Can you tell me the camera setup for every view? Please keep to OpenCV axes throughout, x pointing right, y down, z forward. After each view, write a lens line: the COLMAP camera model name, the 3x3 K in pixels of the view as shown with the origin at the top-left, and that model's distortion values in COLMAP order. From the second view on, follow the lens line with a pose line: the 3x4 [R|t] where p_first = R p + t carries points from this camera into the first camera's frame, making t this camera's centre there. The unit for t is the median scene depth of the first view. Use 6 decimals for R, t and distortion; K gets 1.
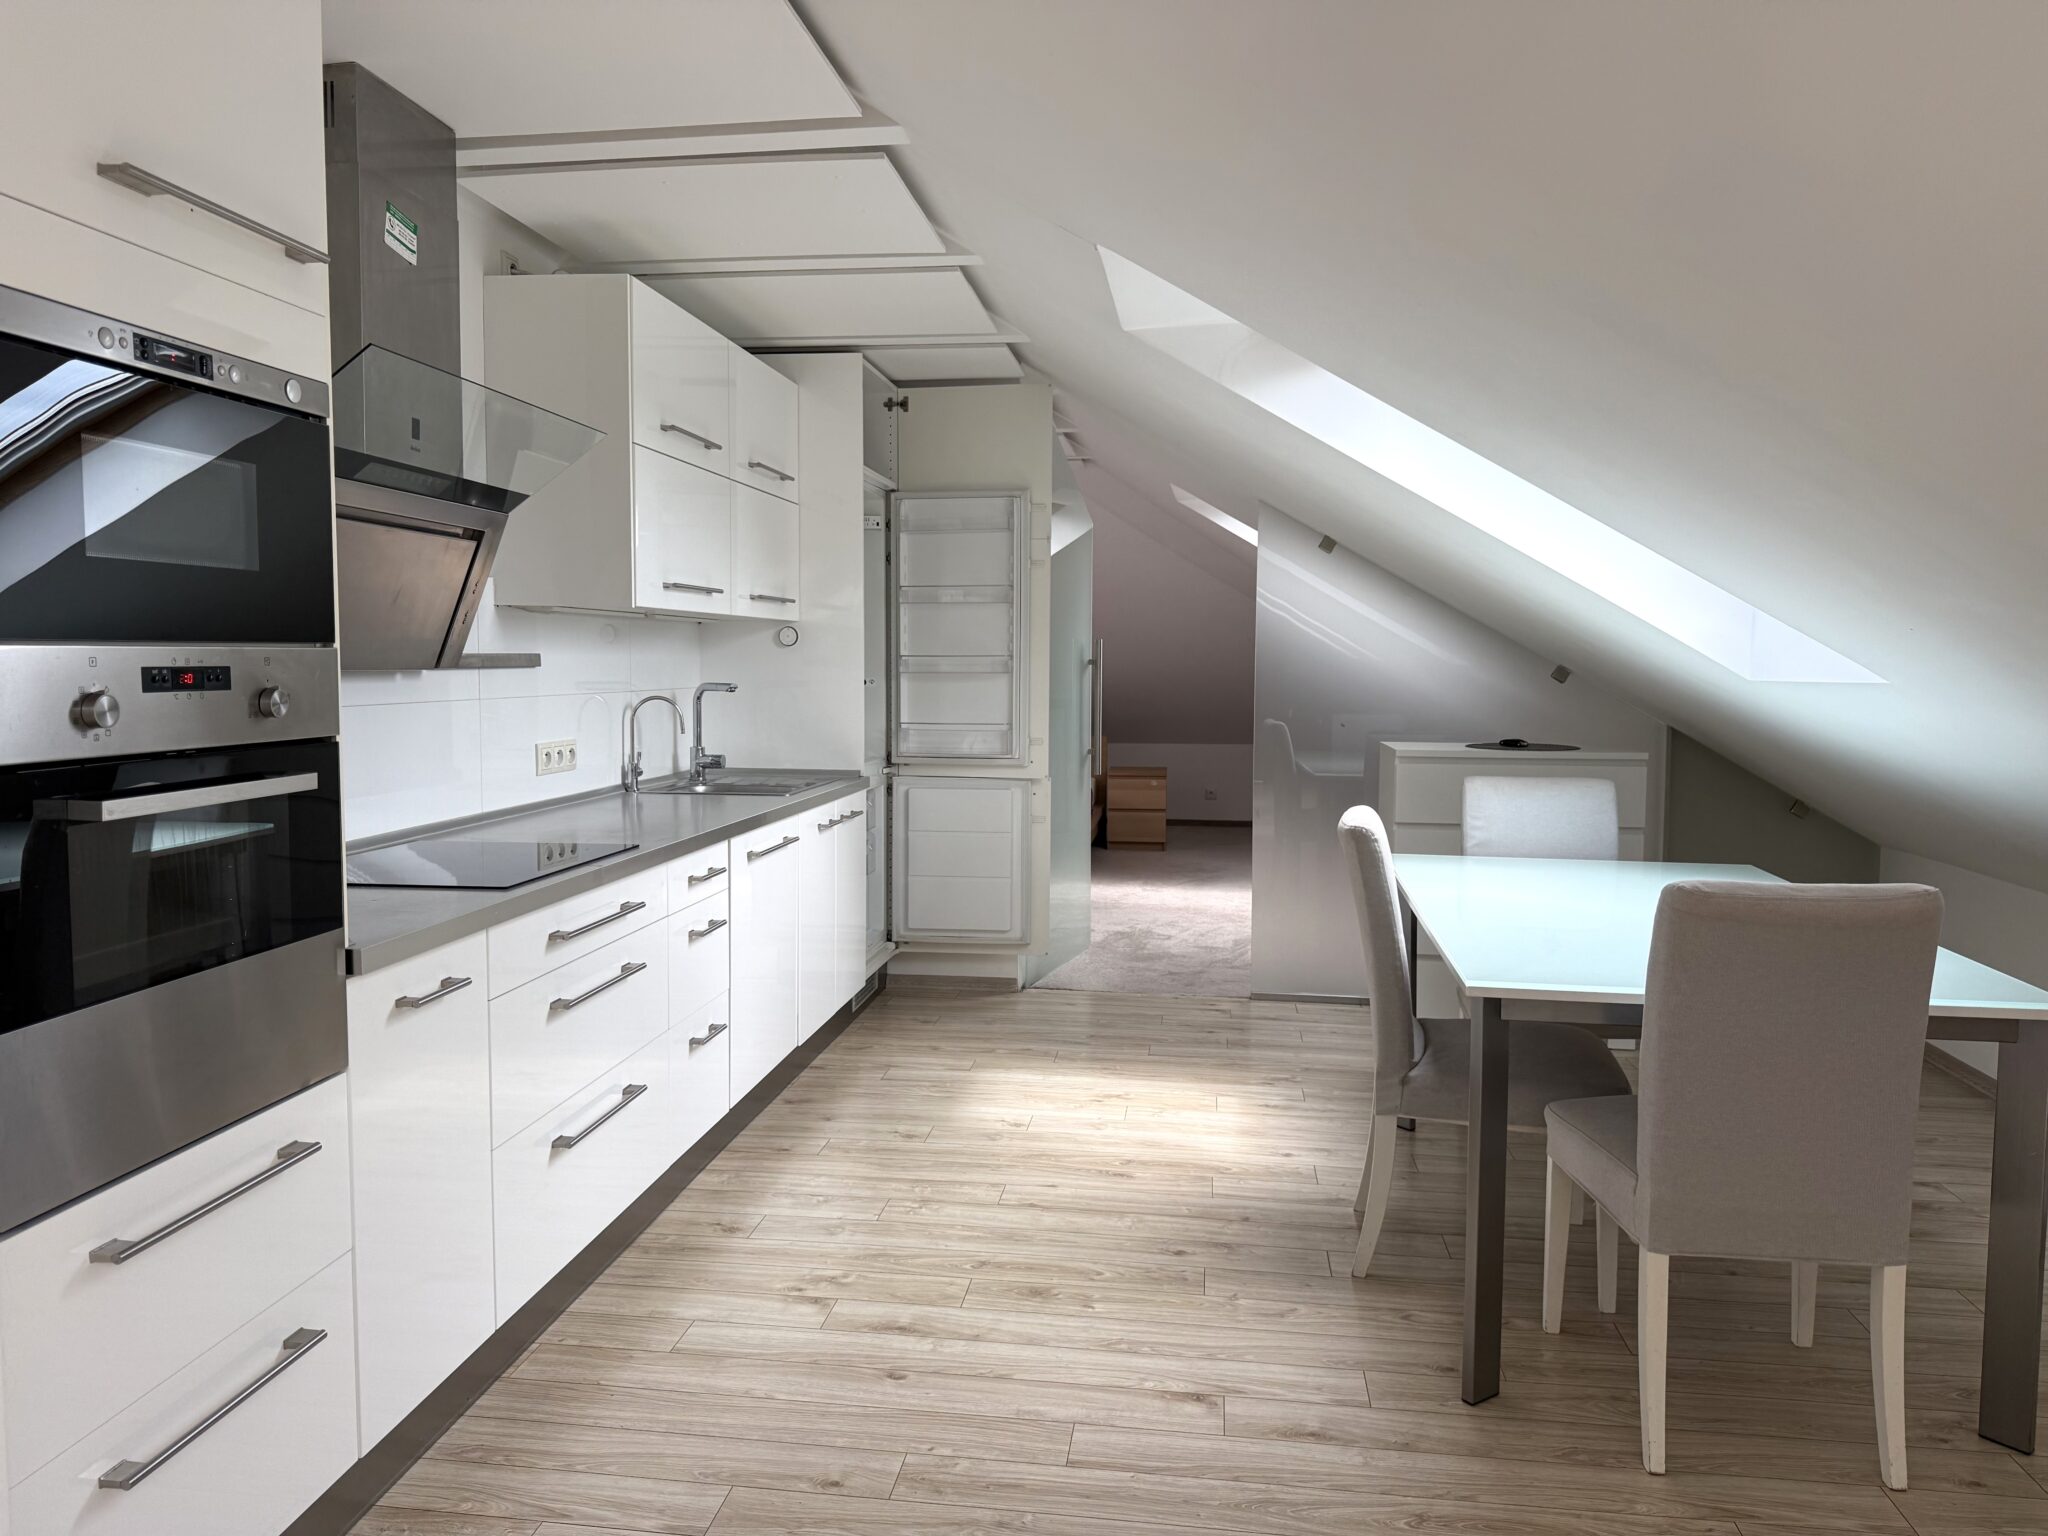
lens RADIAL K [[1442.8, 0, 1019.9], [0, 1442.8, 755.7], [0, 0, 1]] dist [0.068081, -0.082996]
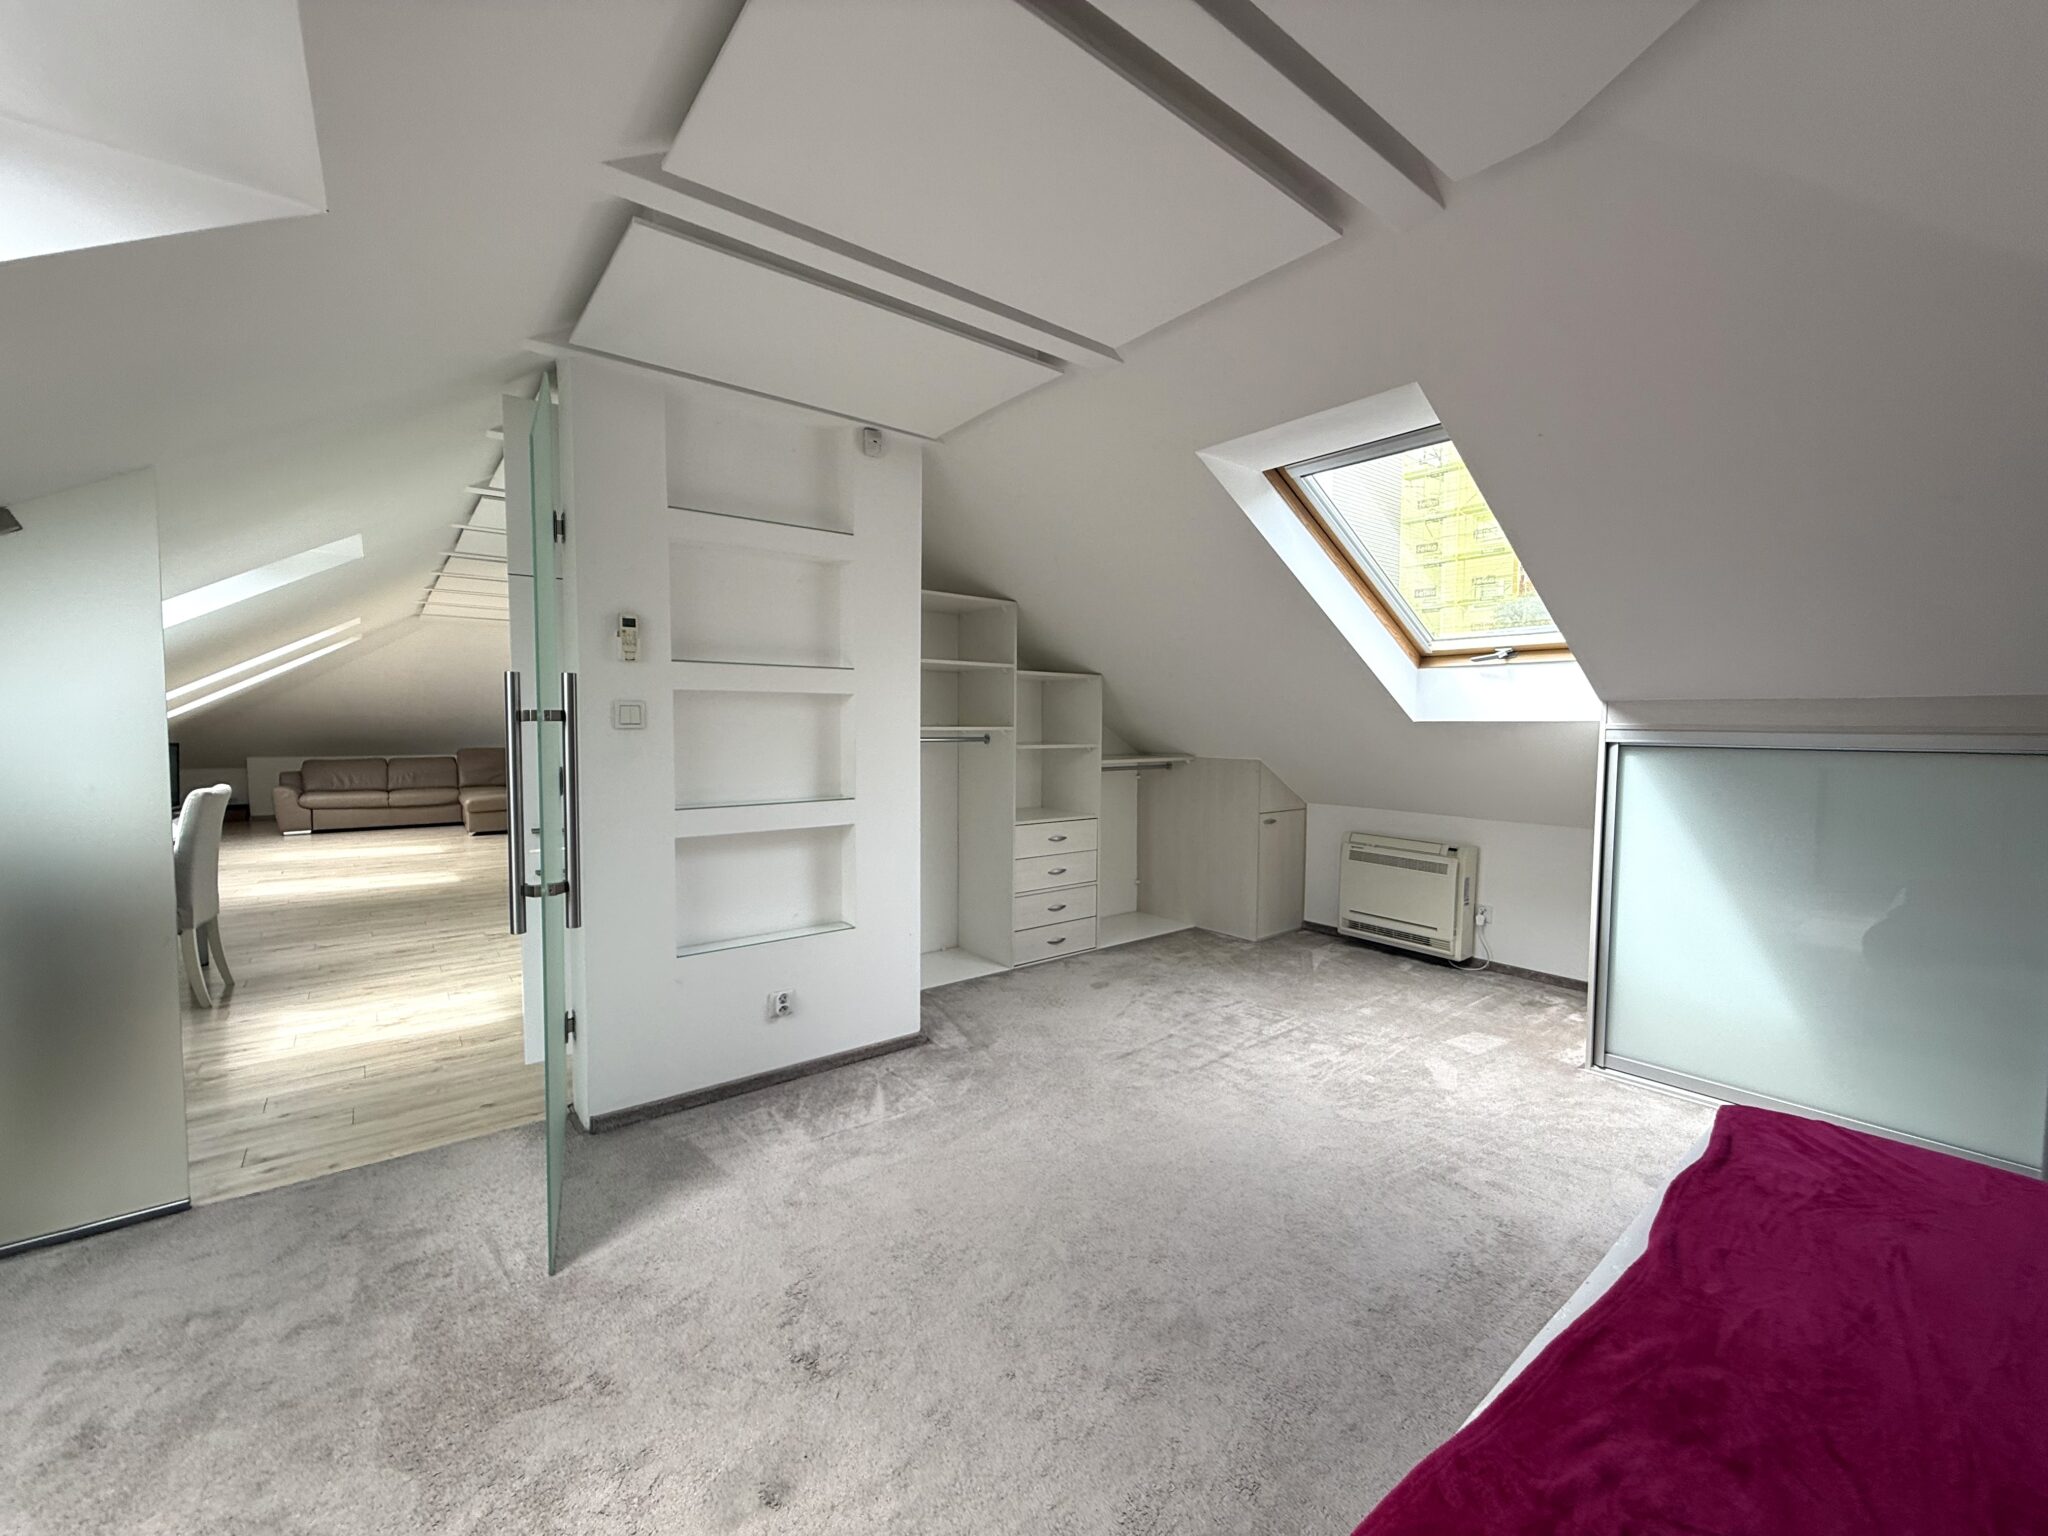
lens RADIAL K [[815.9, 0, 1021.7], [0, 815.9, 767.2], [0, 0, 1]] dist [0.000940, -0.000431]
pose [[-0.692156, 0.028348, -0.721191, 0.312643], [-0.059606, 0.993570, 0.096261, -0.195129], [0.719282, 0.109614, -0.686016, 2.972862]]
